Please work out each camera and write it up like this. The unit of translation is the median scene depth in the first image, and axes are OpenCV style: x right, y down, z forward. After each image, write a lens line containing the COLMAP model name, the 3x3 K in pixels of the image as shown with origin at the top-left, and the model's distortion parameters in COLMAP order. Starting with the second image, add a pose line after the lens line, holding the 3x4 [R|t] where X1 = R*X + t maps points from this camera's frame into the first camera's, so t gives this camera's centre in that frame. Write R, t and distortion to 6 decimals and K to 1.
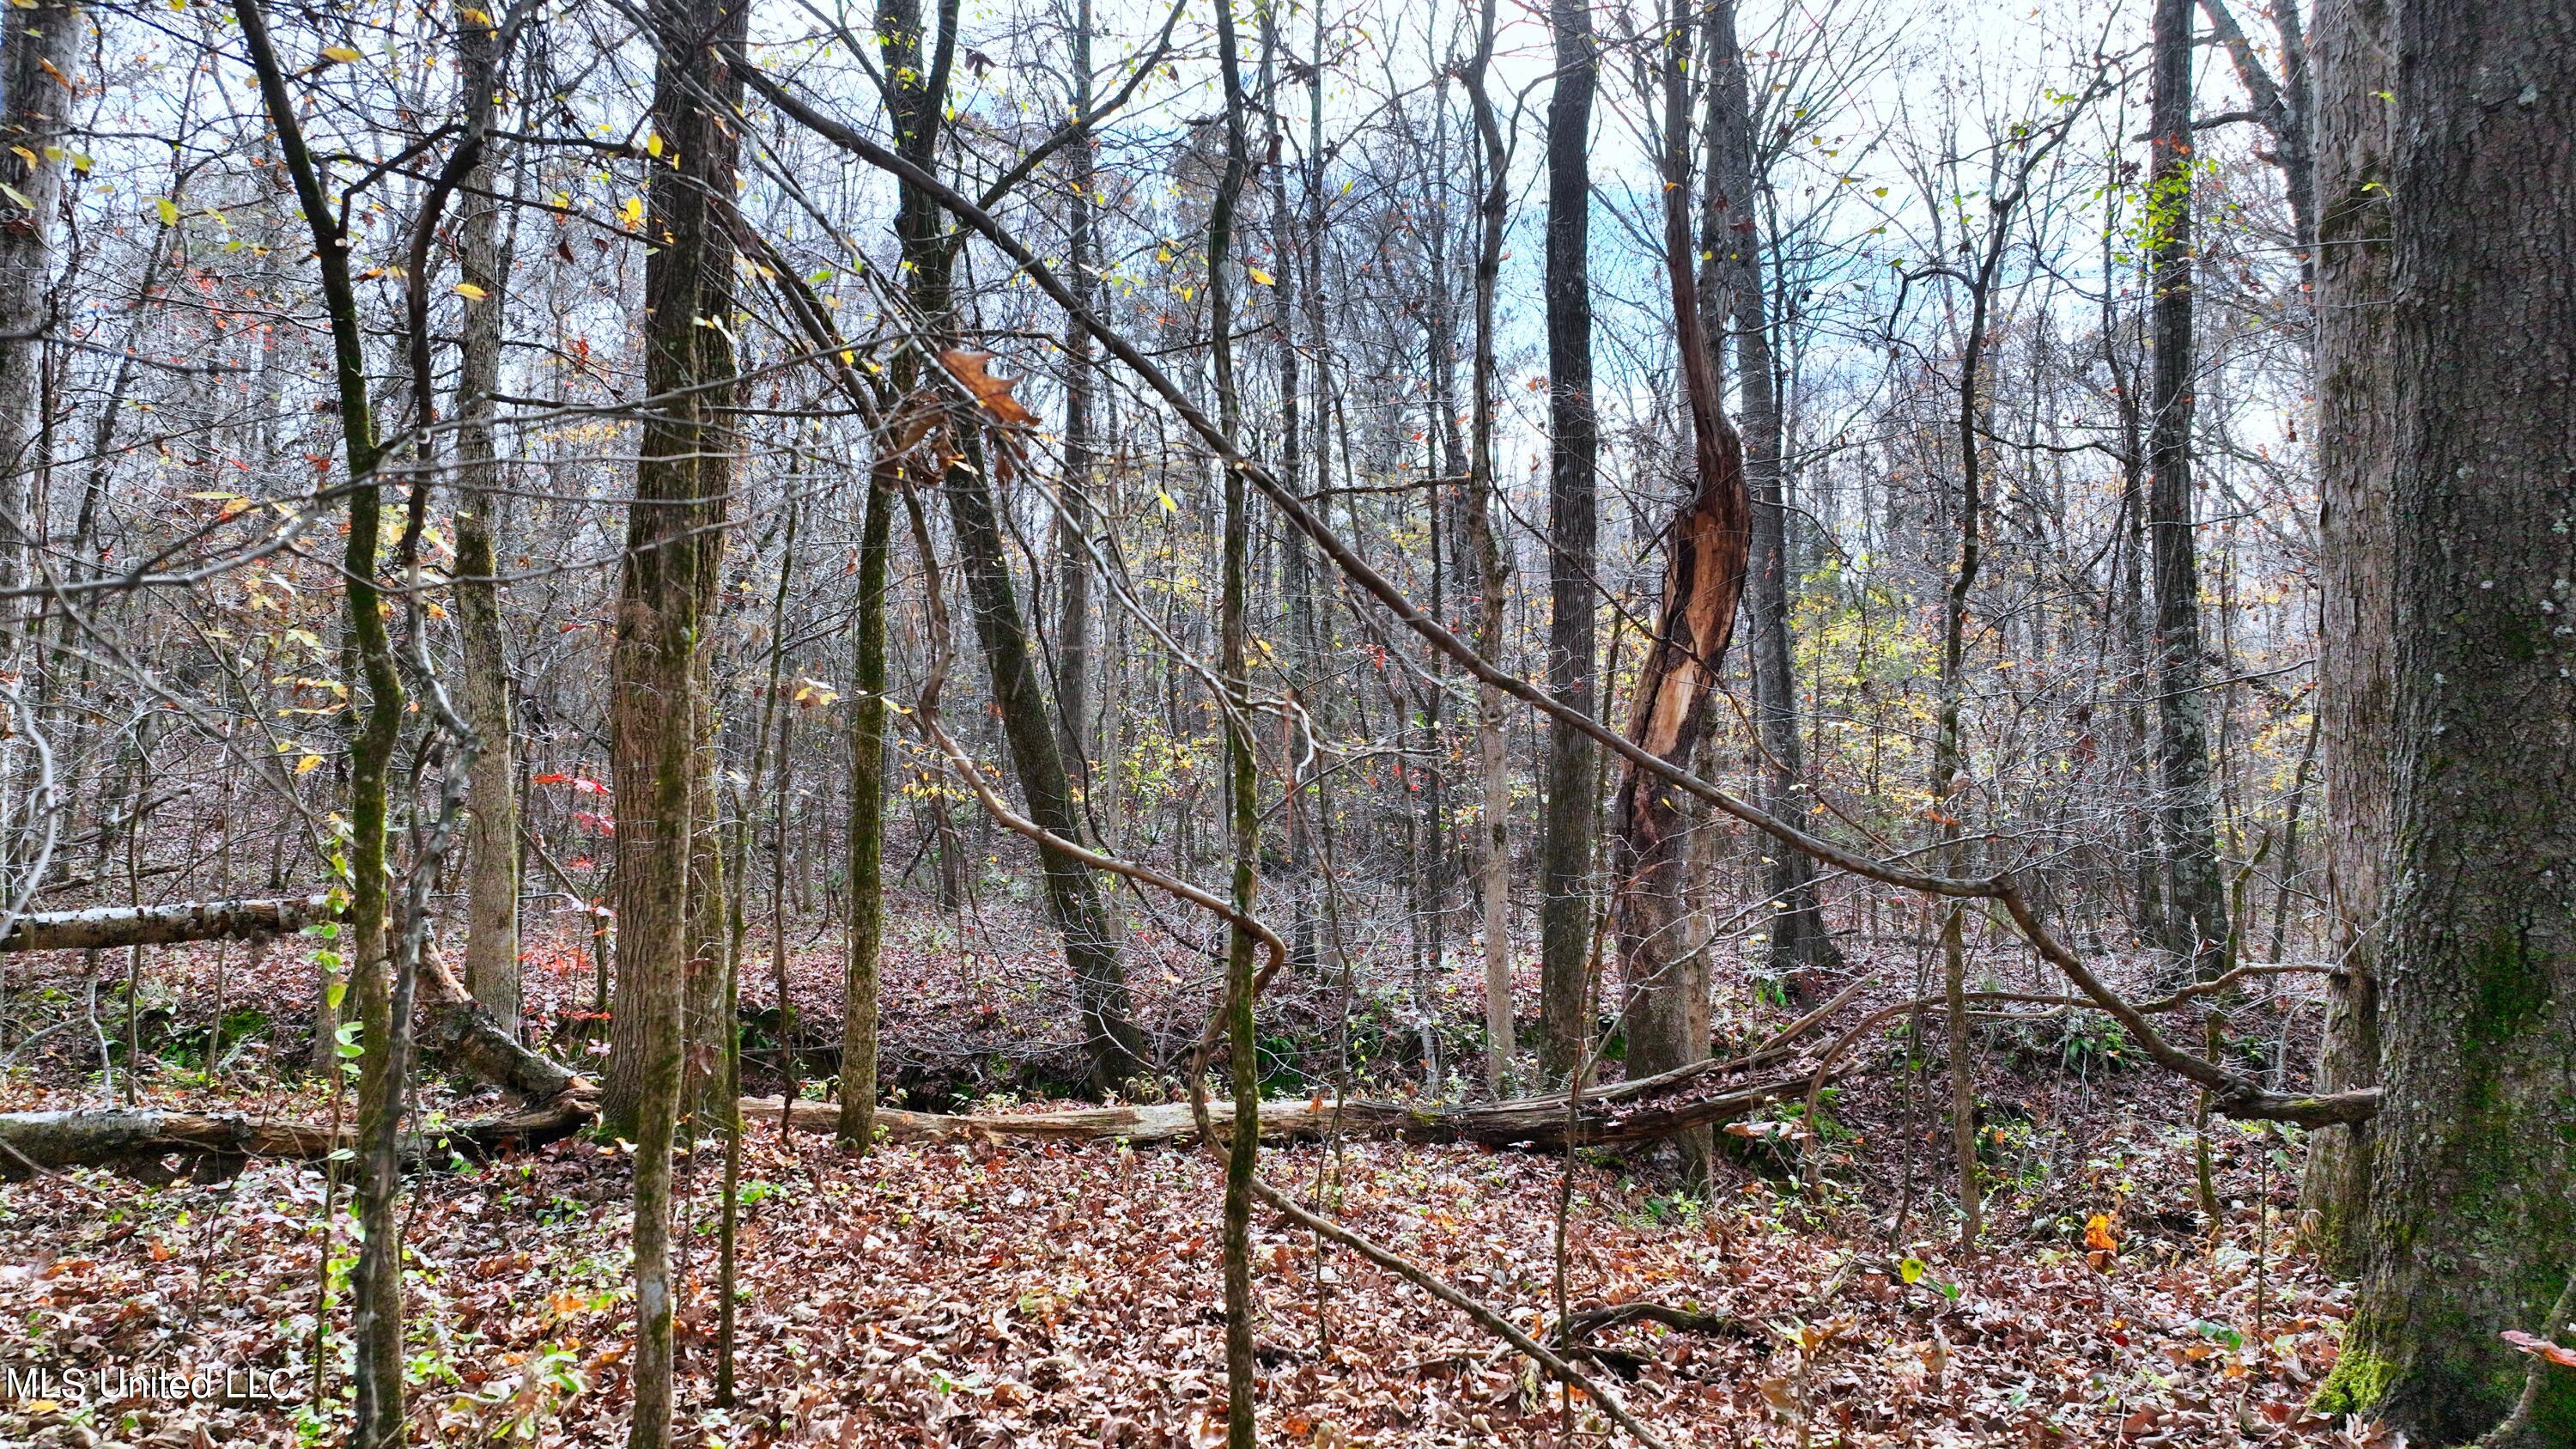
lens RADIAL K [[1830.3, 0, 1295.6], [0, 1830.3, 729.2], [0, 0, 1]] dist [0.002623, 0.016936]
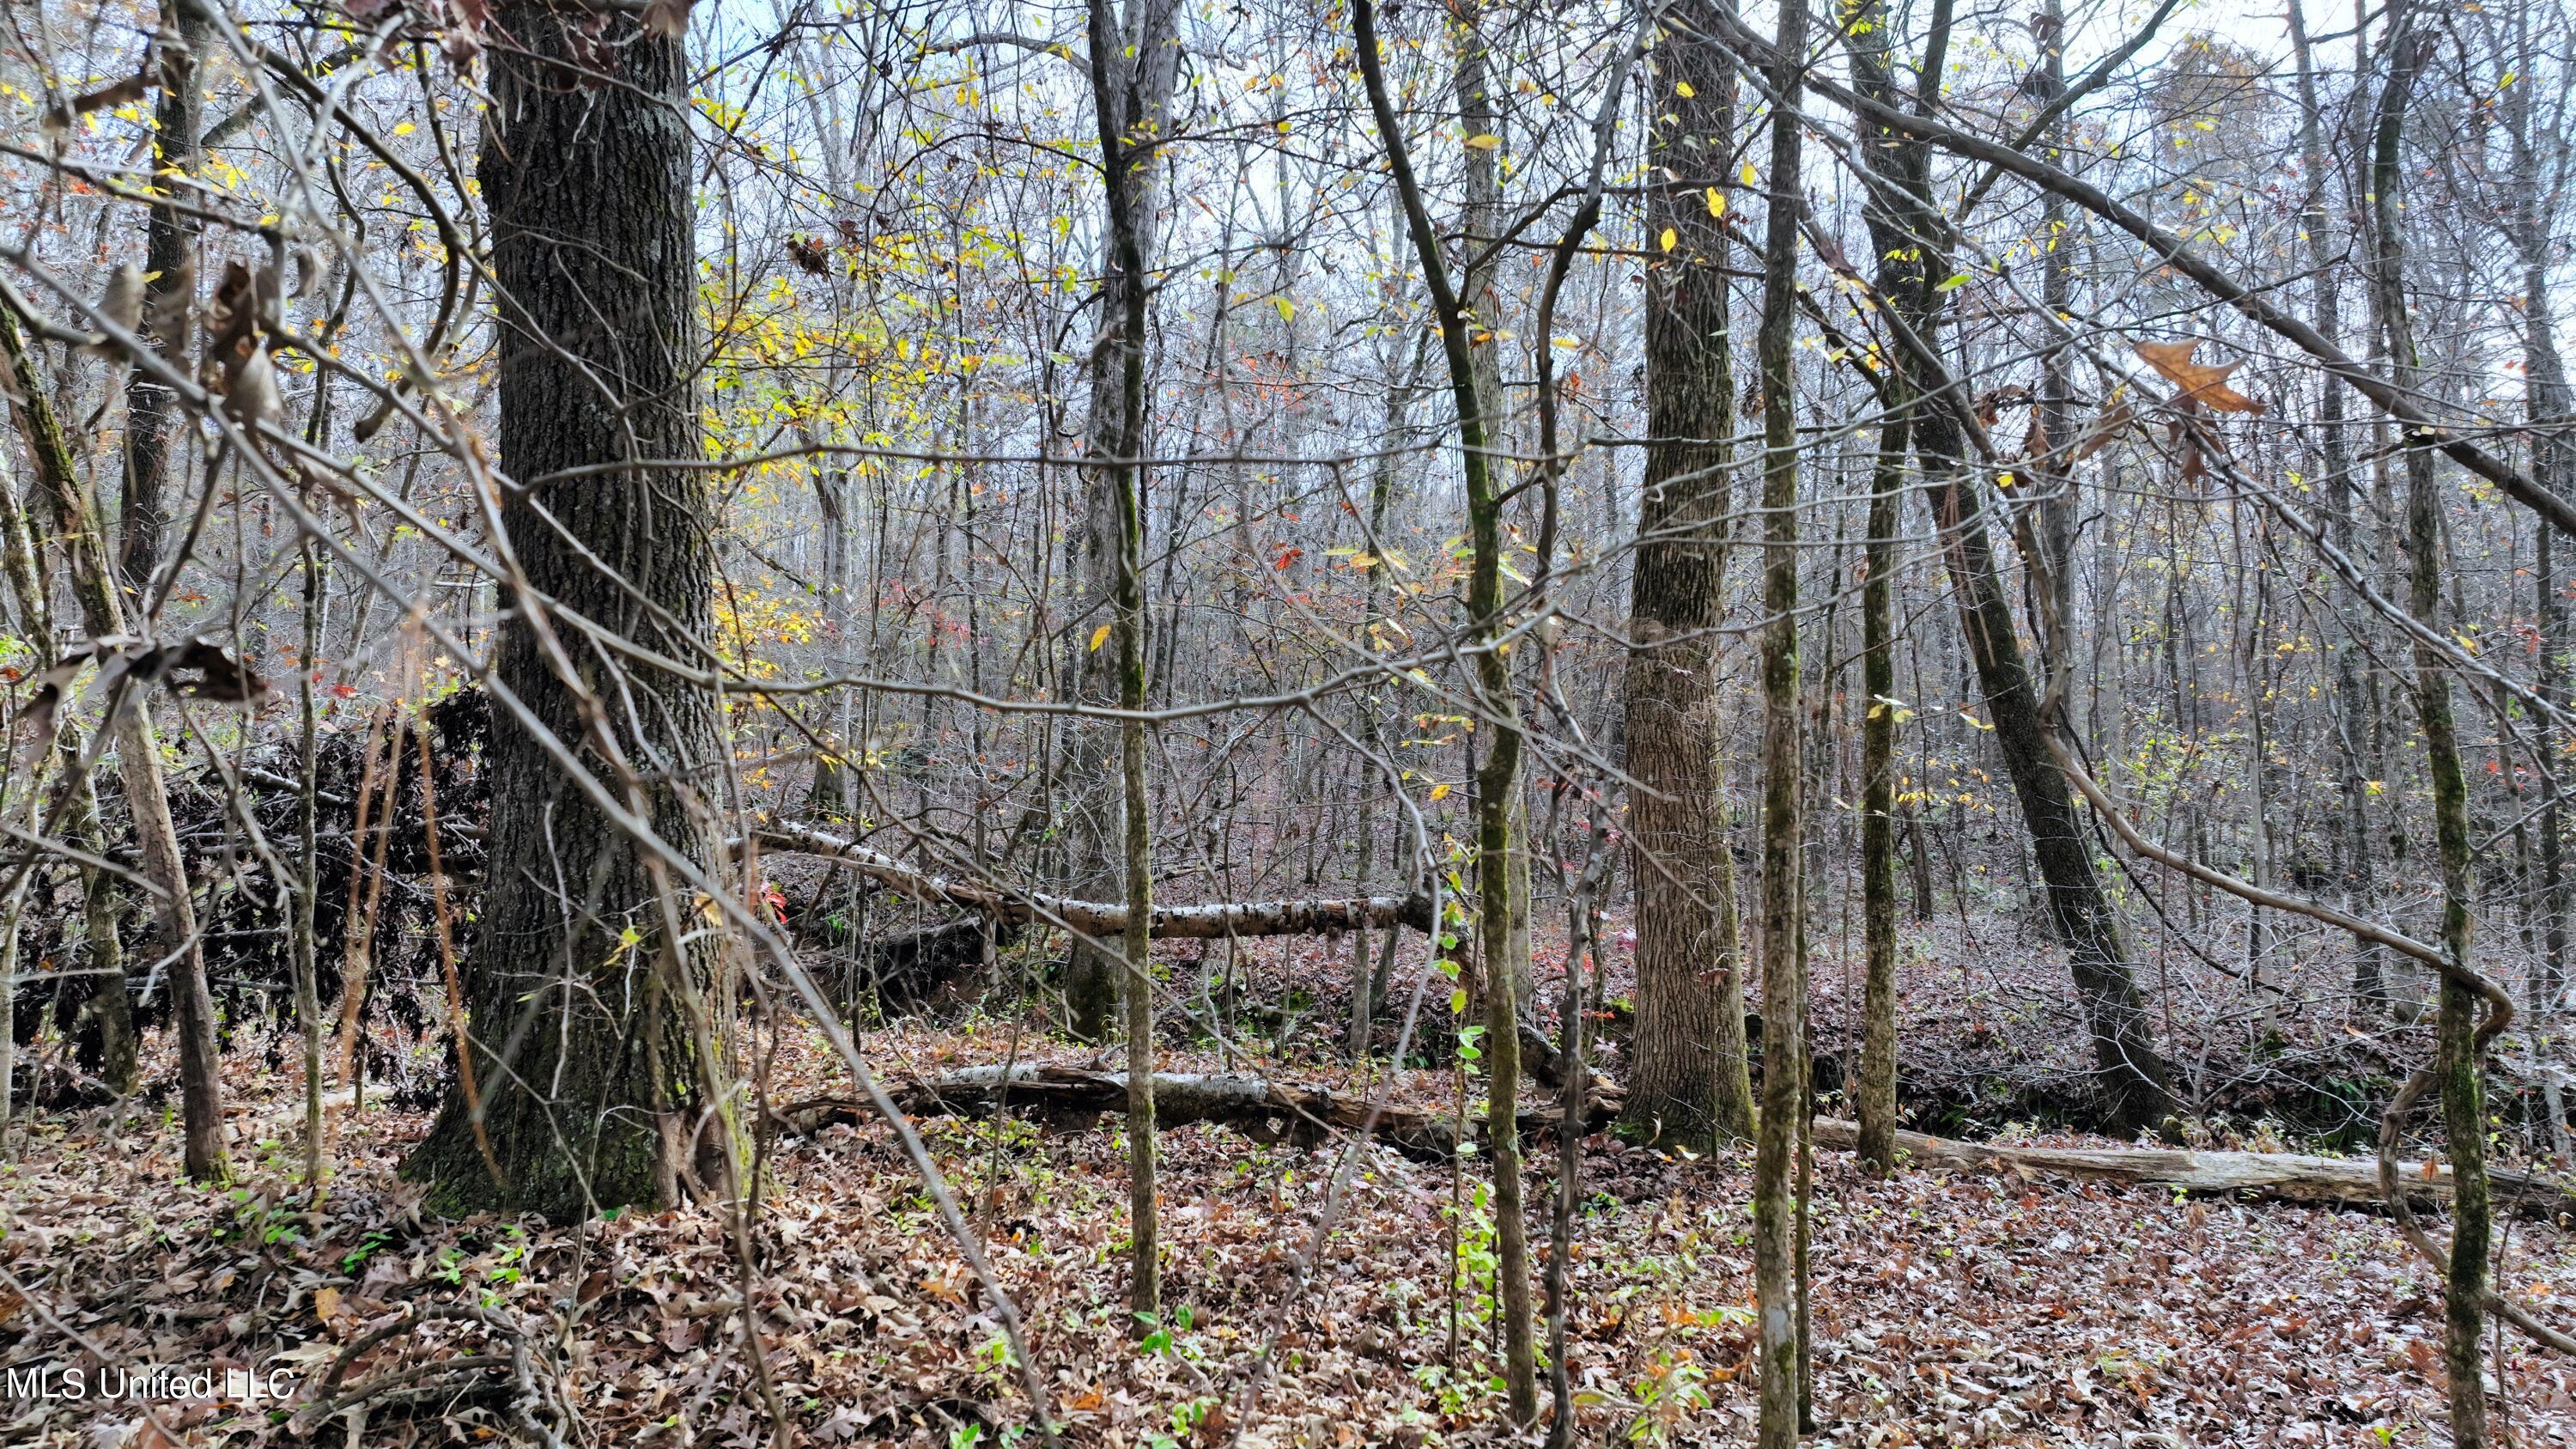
lens RADIAL K [[1830.3, 0, 1282.0], [0, 1830.3, 733.8], [0, 0, 1]] dist [0.002623, 0.016936]
pose [[0.870732, -0.021631, -0.491283, -0.035723], [0.022334, 0.999741, -0.004434, -0.005737], [0.491251, -0.007112, 0.870989, -0.000642]]
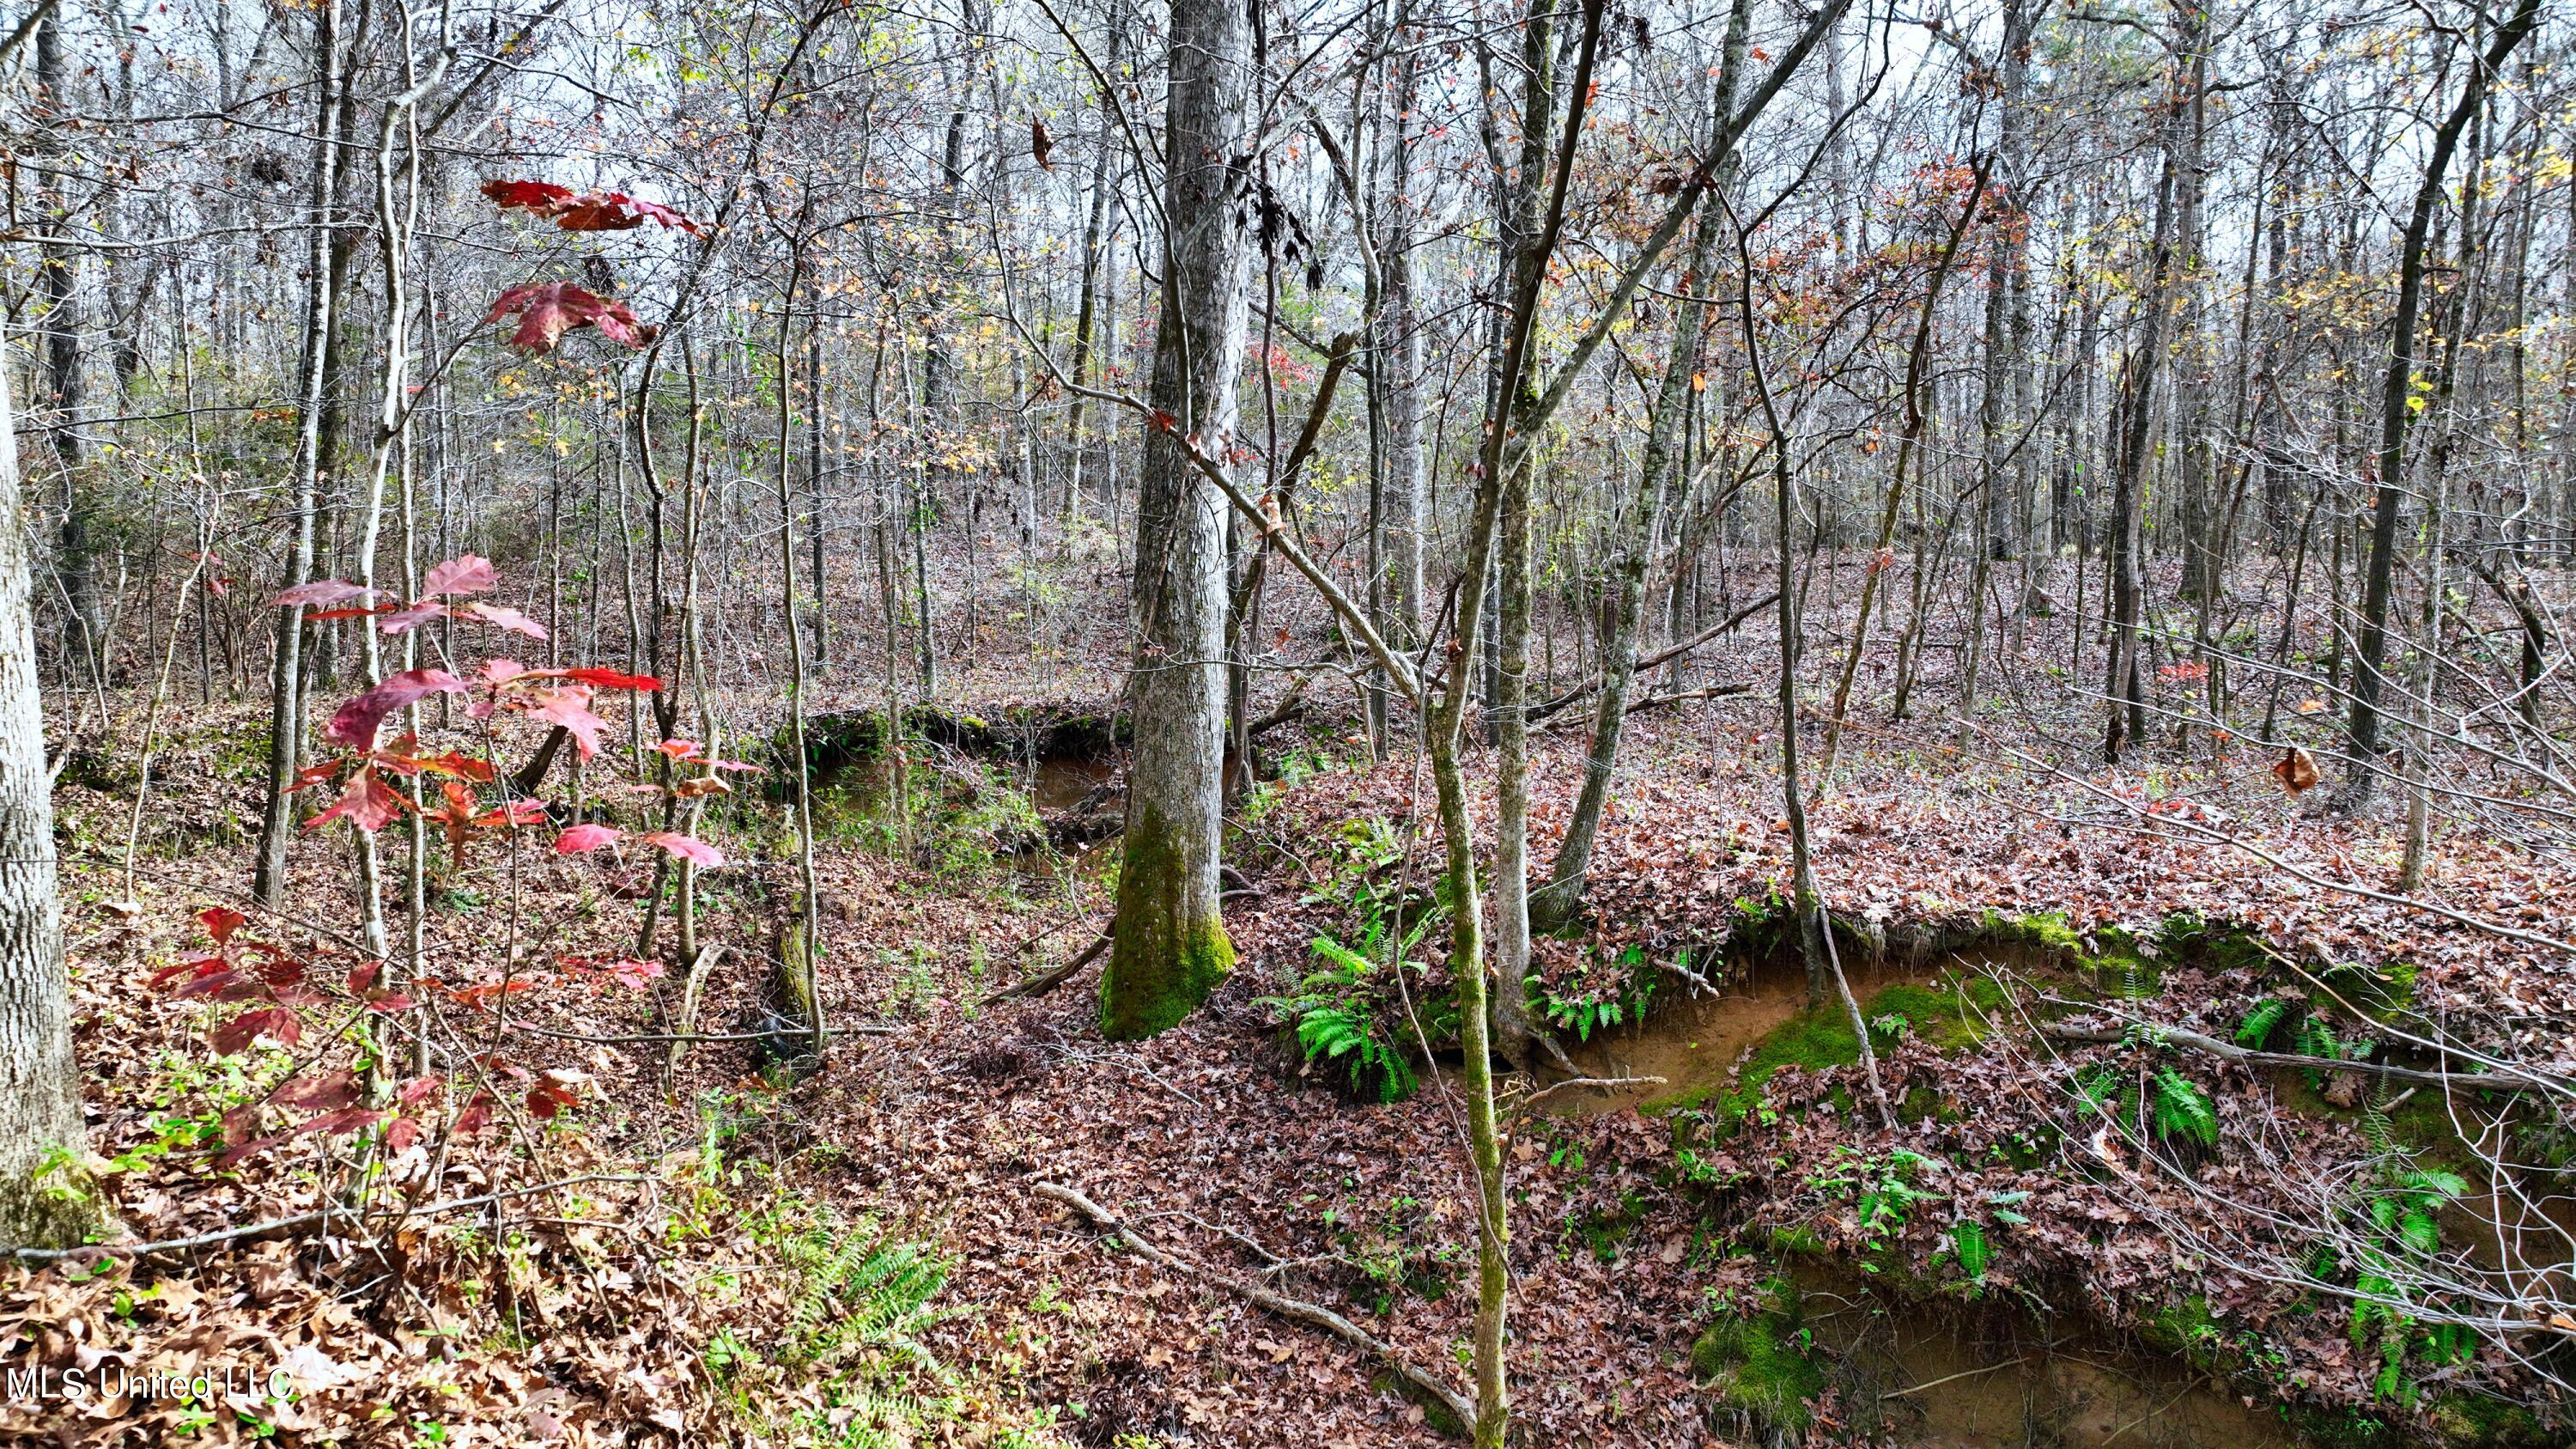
lens RADIAL K [[1830.3, 0, 1283.2], [0, 1830.3, 719.5], [0, 0, 1]] dist [0.002623, 0.016936]
pose [[0.524524, 0.013007, -0.851297, -0.121365], [0.046394, 0.997961, 0.043833, 0.162840], [0.850131, -0.062486, 0.522851, 1.446793]]
